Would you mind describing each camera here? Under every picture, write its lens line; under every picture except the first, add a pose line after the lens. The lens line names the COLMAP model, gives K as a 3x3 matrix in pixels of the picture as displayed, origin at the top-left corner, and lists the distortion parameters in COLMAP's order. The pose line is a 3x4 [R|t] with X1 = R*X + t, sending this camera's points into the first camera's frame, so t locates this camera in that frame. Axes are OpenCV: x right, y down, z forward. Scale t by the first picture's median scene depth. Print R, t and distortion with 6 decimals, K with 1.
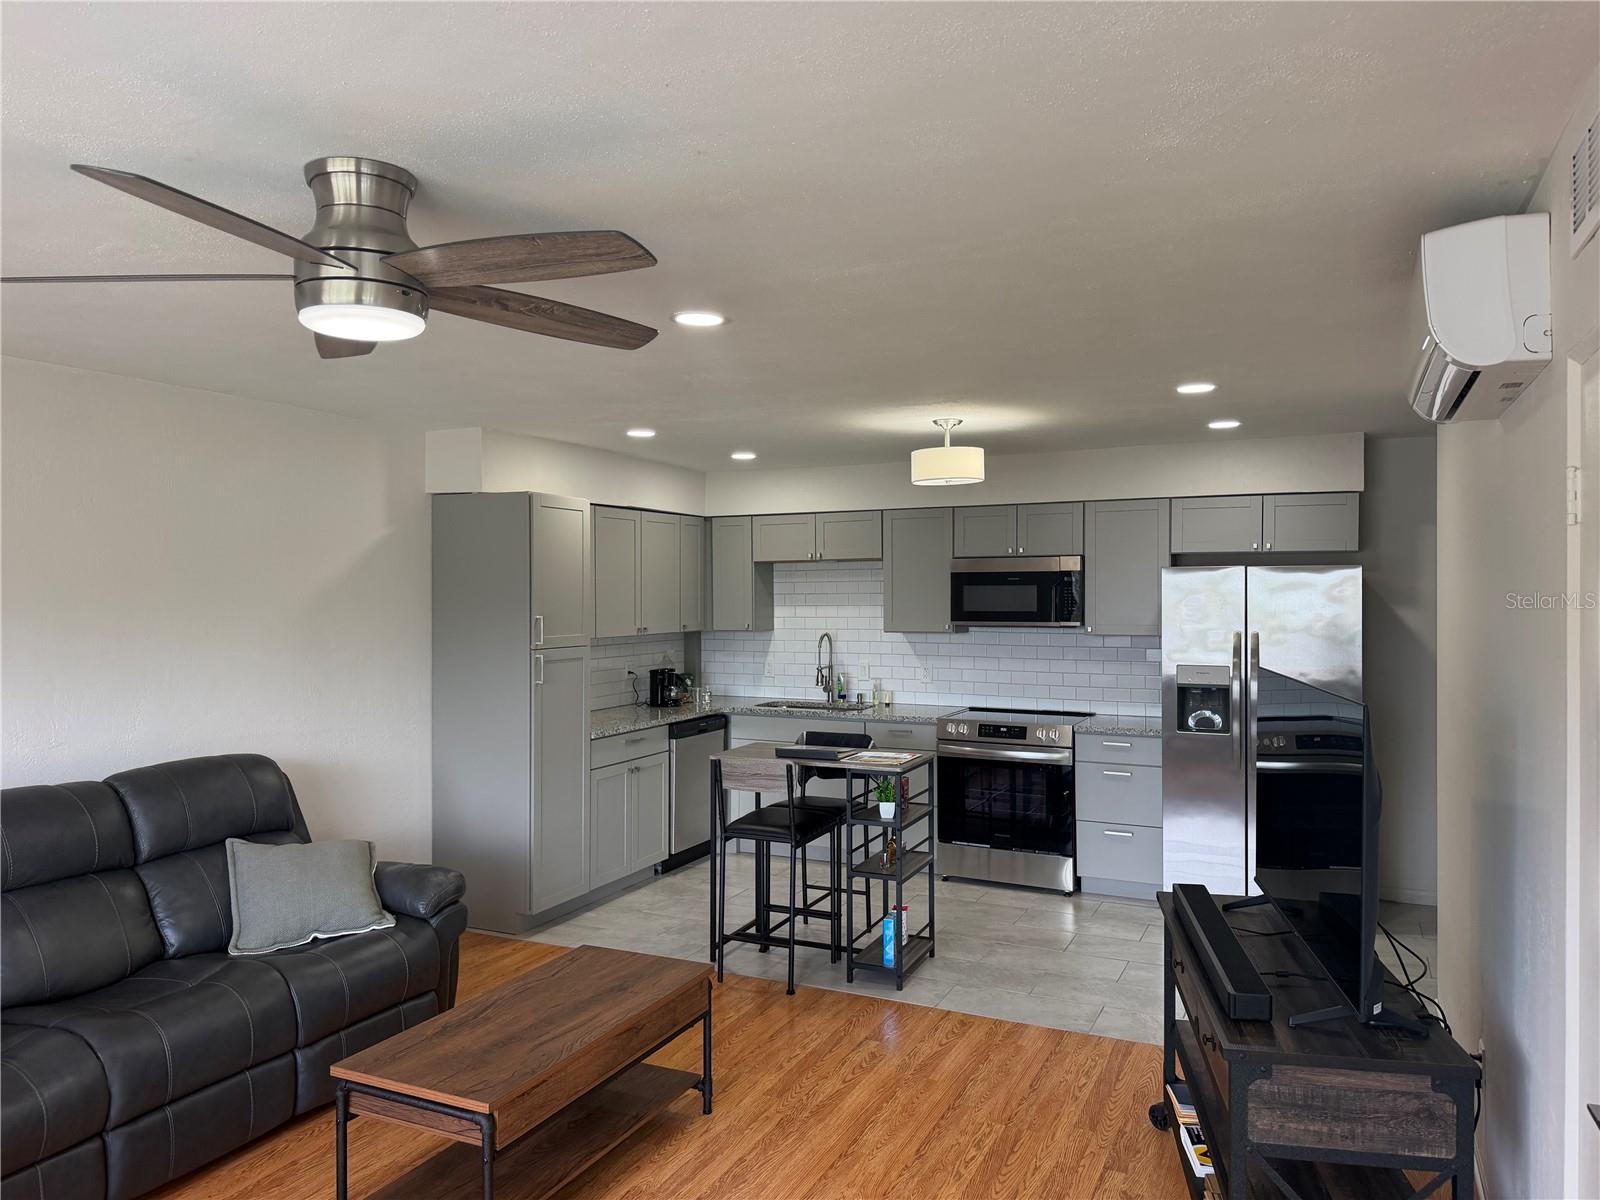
lens RADIAL K [[1121.8, 0, 796.4], [0, 1121.8, 599.4], [0, 0, 1]] dist [0.103396, -0.137804]
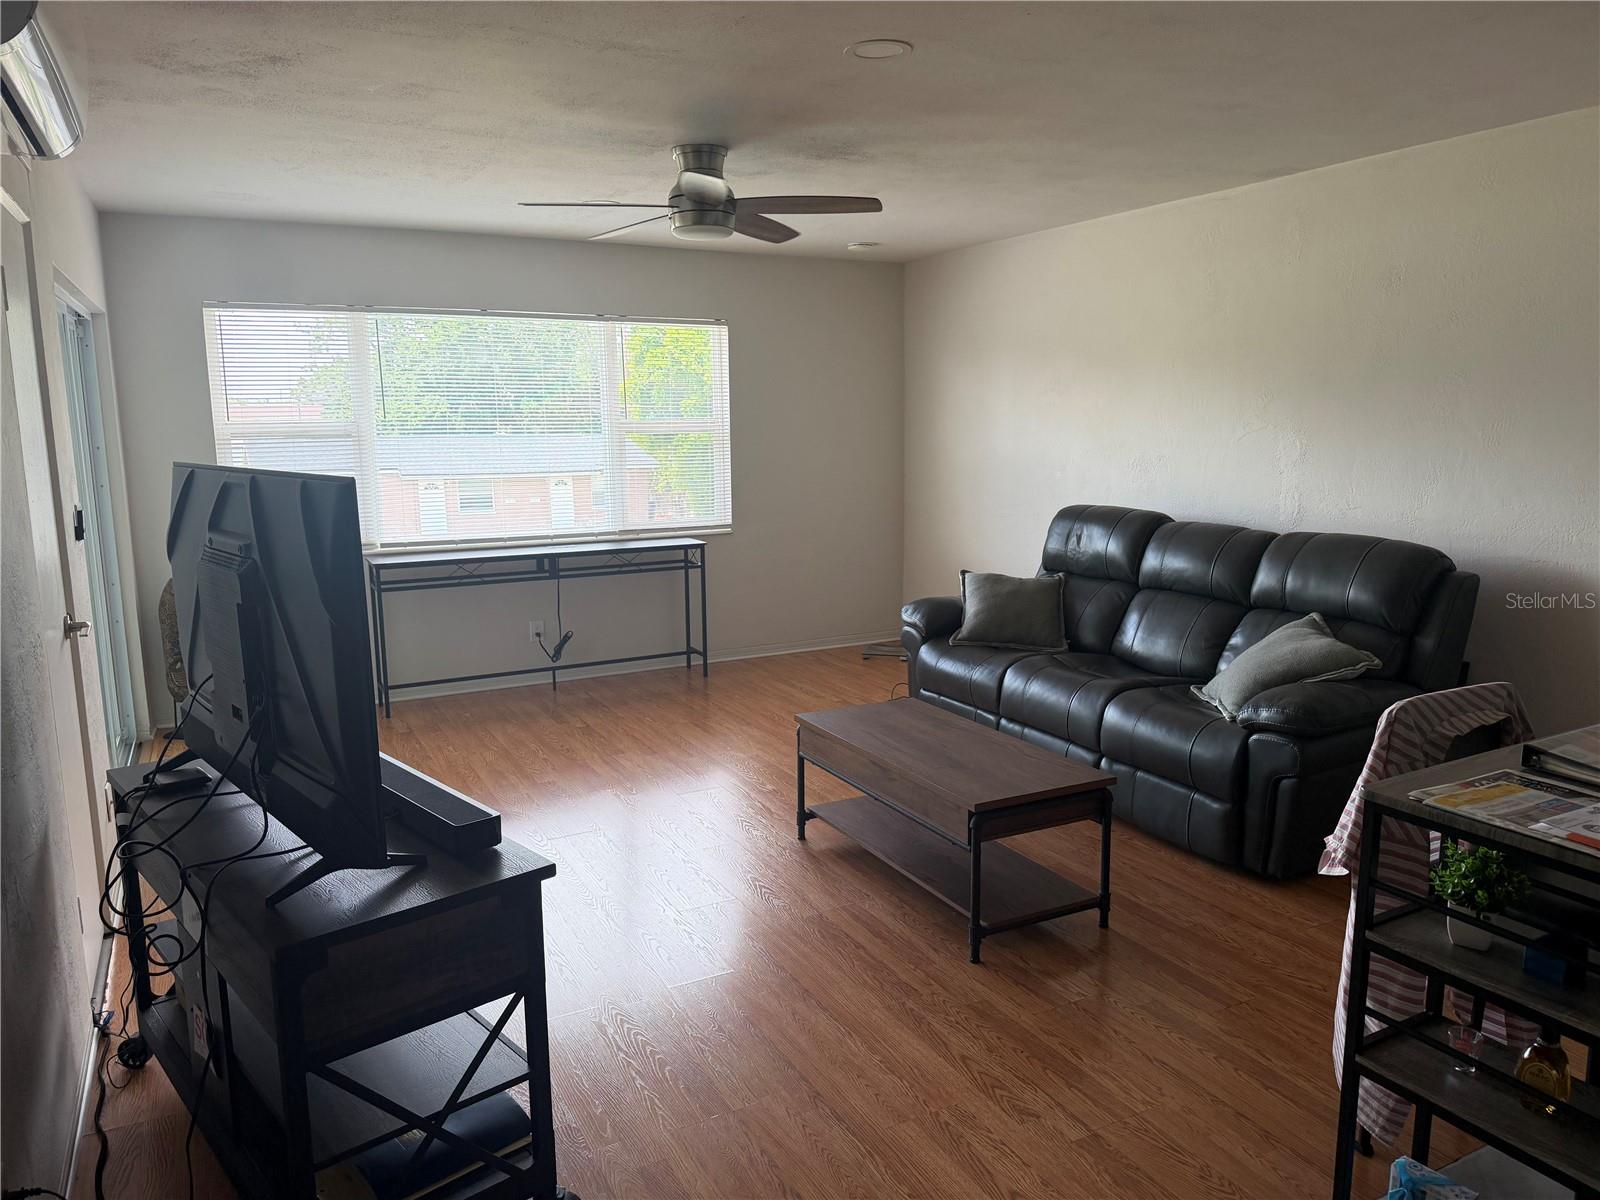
lens RADIAL K [[1121.8, 0, 796.4], [0, 1121.8, 599.4], [0, 0, 1]] dist [0.103396, -0.137804]
pose [[-0.599764, 0.139068, -0.787999, 0.365330], [0.004179, 0.985312, 0.170710, 0.013006], [0.800166, 0.099093, -0.591536, 0.765527]]
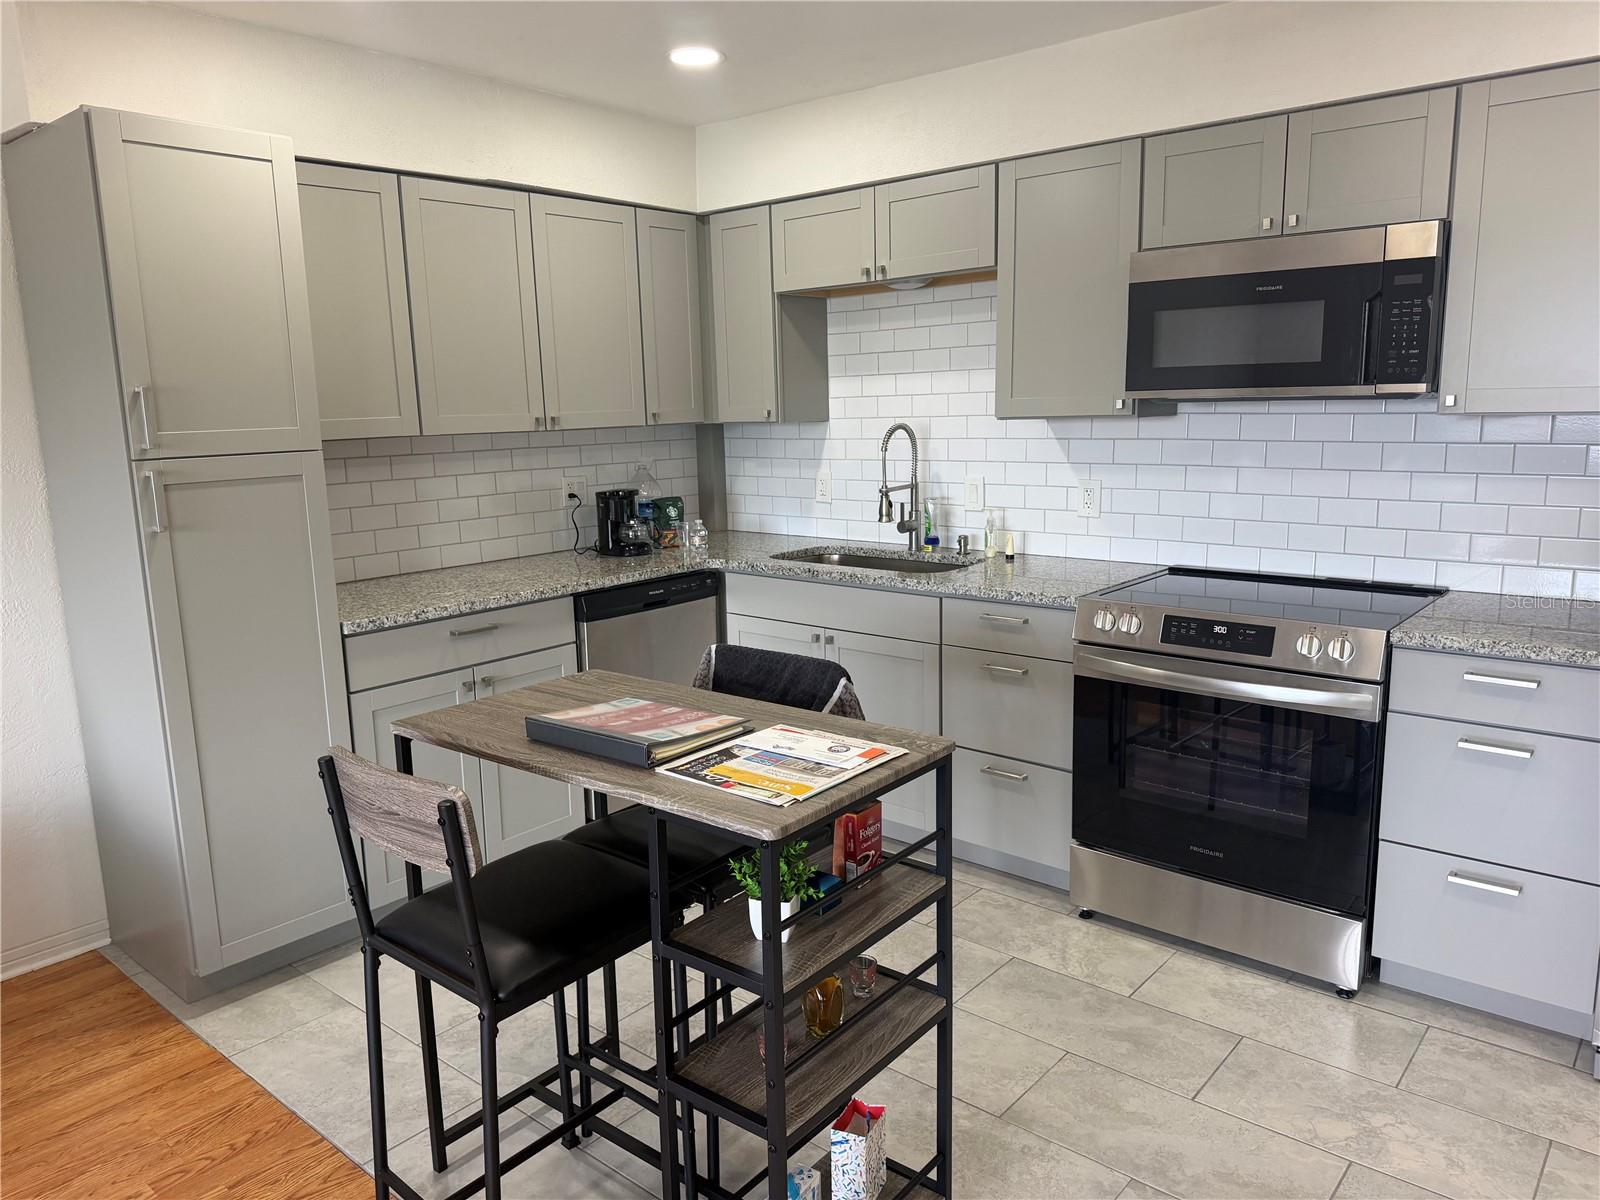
lens RADIAL K [[1126.6, 0, 792.5], [0, 1126.6, 609.4], [0, 0, 1]] dist [0.085146, -0.144745]
pose [[0.966825, 0.027626, -0.253943, 0.126480], [0.018965, 0.983627, 0.179213, 0.021440], [0.254736, -0.178084, 0.950471, 0.496471]]
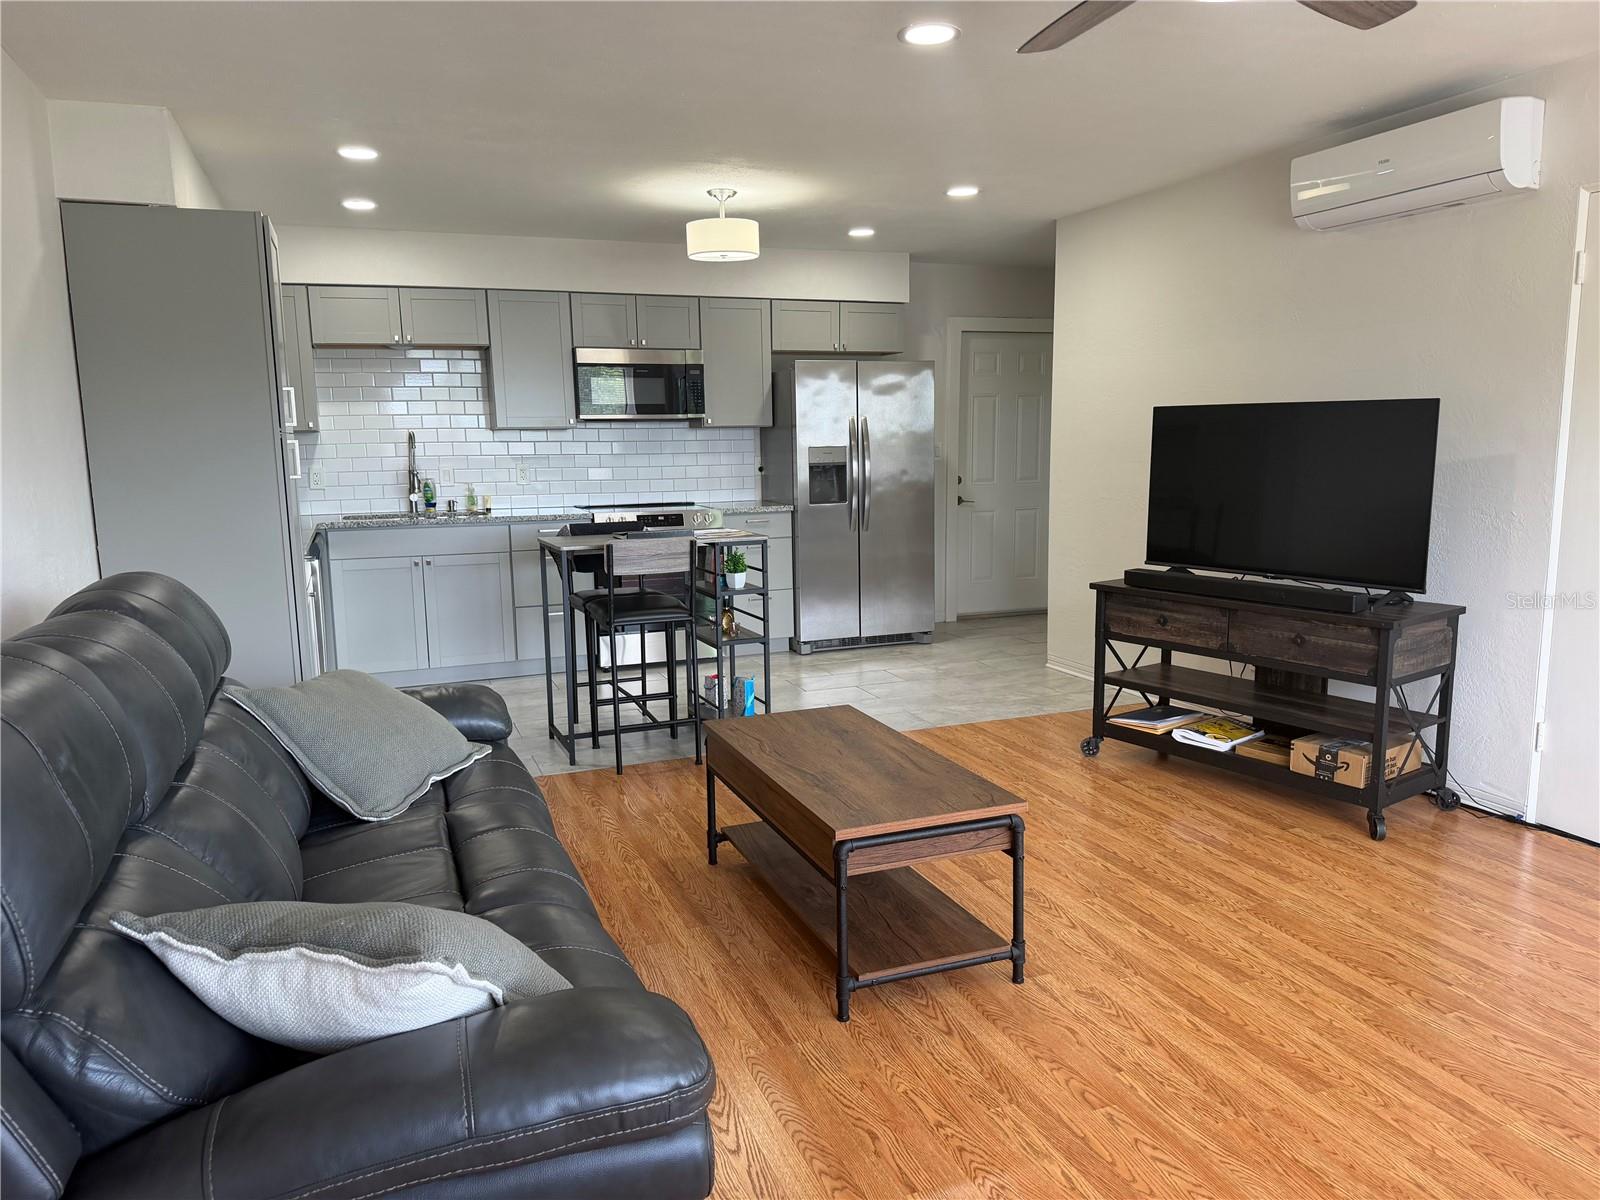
lens RADIAL K [[1121.8, 0, 796.4], [0, 1121.8, 599.4], [0, 0, 1]] dist [0.103396, -0.137804]
pose [[0.680366, -0.113798, 0.723984, -0.461469], [0.019824, 0.990367, 0.137039, 0.047664], [-0.732605, -0.078884, 0.676068, 0.194325]]
